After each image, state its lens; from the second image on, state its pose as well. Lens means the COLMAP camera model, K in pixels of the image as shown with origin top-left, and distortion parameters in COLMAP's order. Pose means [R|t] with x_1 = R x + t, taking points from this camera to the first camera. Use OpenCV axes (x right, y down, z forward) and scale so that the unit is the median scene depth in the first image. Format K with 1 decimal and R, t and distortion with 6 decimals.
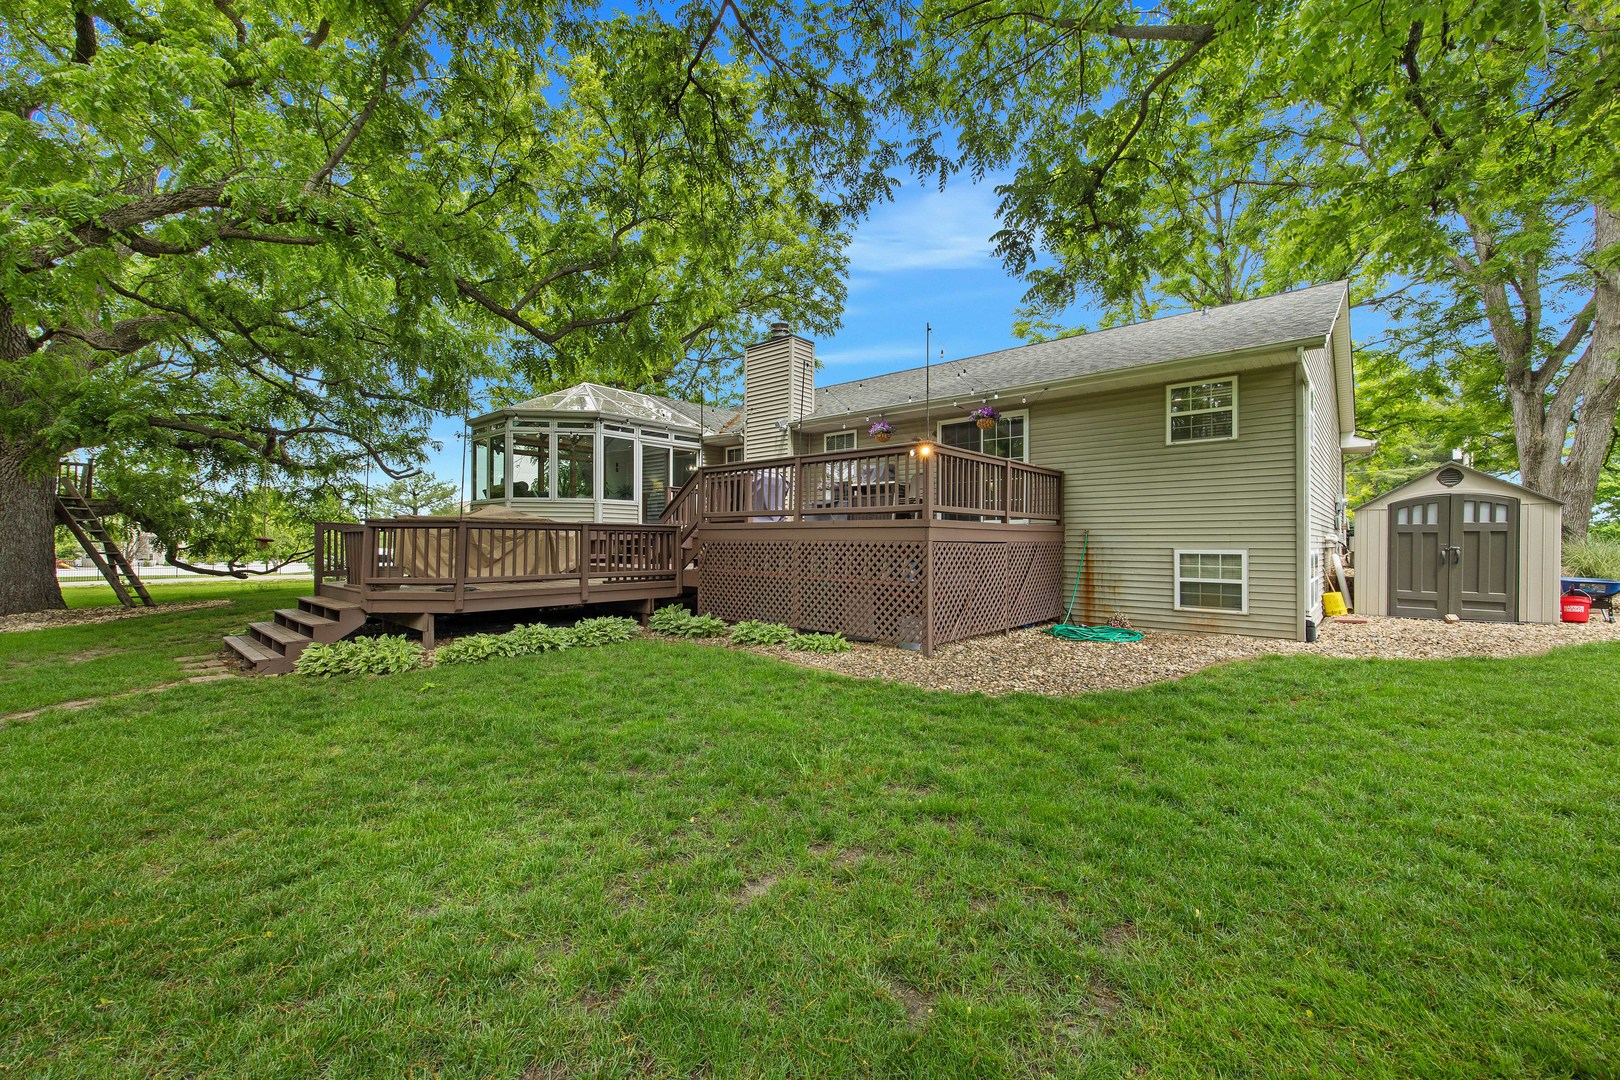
lens RADIAL K [[607.4, 0, 809.1], [0, 607.4, 551.3], [0, 0, 1]] dist [-0.000202, 0.000035]
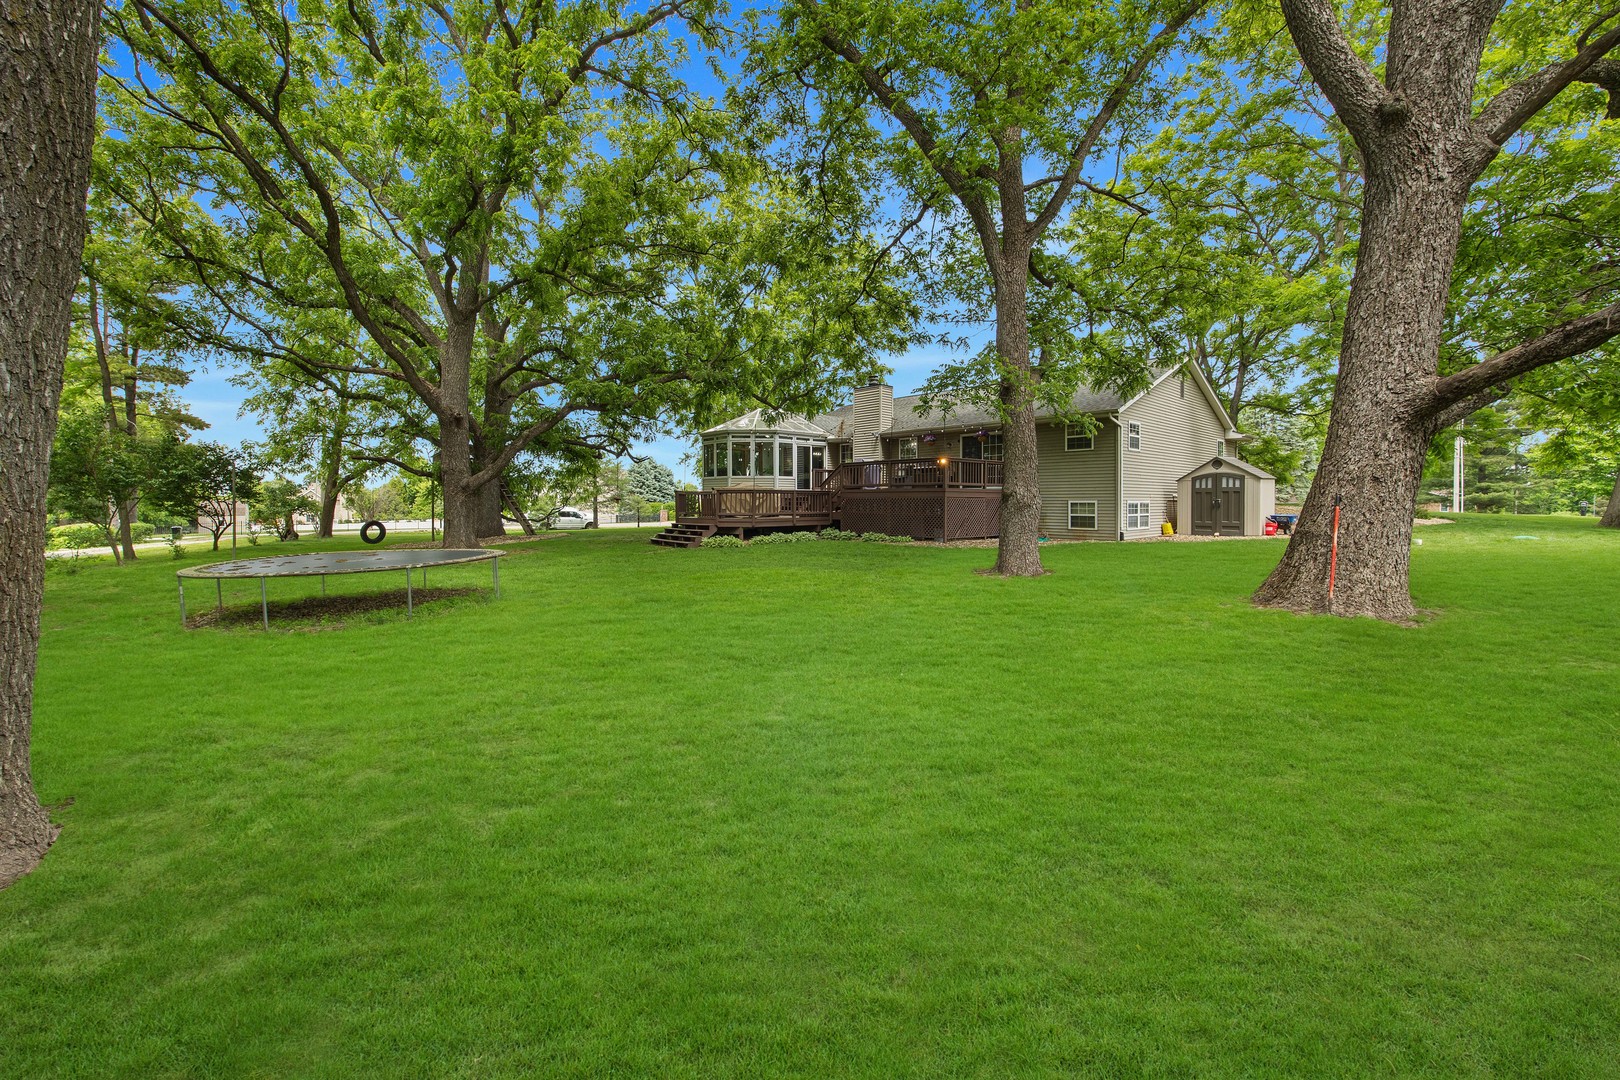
lens RADIAL K [[583.6, 0, 810.2], [0, 583.6, 530.5], [0, 0, 1]] dist [0.000622, 0.000038]
pose [[0.994423, 0.001281, -0.105461, -0.072306], [0.002287, 0.999429, 0.033709, 0.028853], [0.105444, -0.033762, 0.993852, -1.067540]]
